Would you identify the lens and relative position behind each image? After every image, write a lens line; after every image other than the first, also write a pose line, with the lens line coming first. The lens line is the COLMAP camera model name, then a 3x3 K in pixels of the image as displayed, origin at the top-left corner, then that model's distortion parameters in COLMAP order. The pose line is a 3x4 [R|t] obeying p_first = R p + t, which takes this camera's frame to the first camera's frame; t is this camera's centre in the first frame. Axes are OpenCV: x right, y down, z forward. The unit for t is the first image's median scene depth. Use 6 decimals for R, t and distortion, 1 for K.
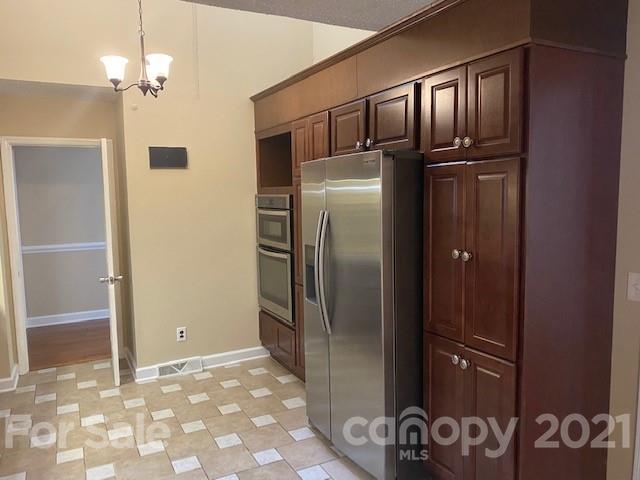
lens RADIAL K [[483.0, 0, 320.3], [0, 483.0, 245.2], [0, 0, 1]] dist [0.004195, -0.009509]
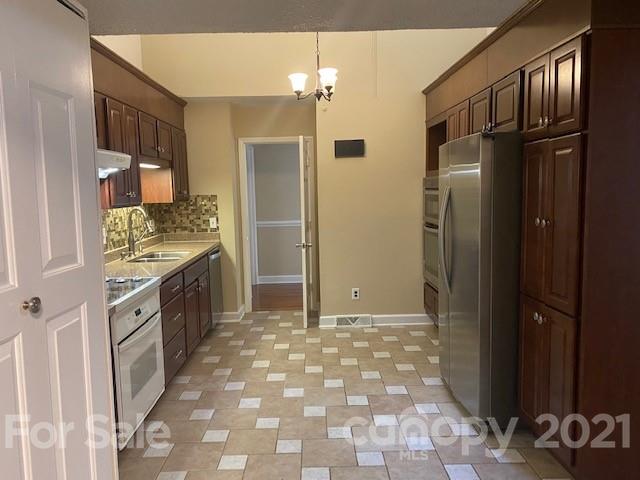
lens RADIAL K [[483.0, 0, 320.3], [0, 483.0, 245.2], [0, 0, 1]] dist [0.004195, -0.009509]
pose [[0.889826, 0.045453, -0.454031, 0.194476], [-0.036339, 0.998925, 0.028783, 0.032650], [0.454851, -0.009113, 0.890521, -0.129723]]
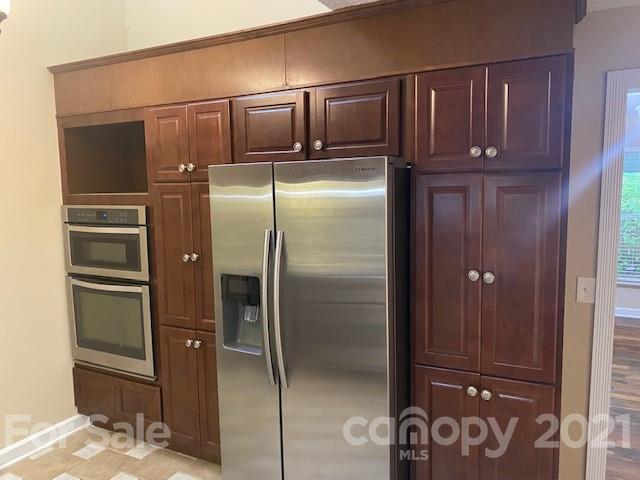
lens RADIAL K [[484.7, 0, 320.0], [0, 484.7, 240.0], [0, 0, 1]] dist [-0.027223, -0.000861]
pose [[0.823009, -0.056080, 0.565253, -0.259052], [0.061528, 0.998061, 0.009435, -0.042171], [-0.564686, 0.027014, 0.824864, 0.236512]]
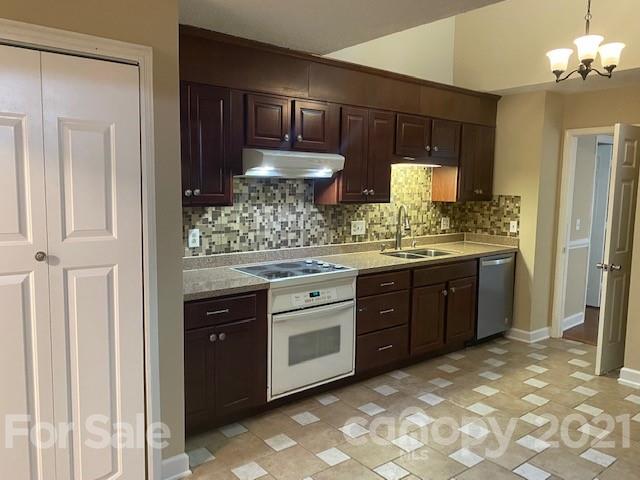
lens RADIAL K [[494.0, 0, 320.0], [0, 494.0, 240.0], [0, 0, 1]] dist [0.023911, -0.004216]
pose [[0.176520, 0.122654, -0.976625, 0.449532], [-0.118388, 0.987648, 0.102640, -0.017941], [0.977151, 0.097503, 0.188861, 0.234247]]
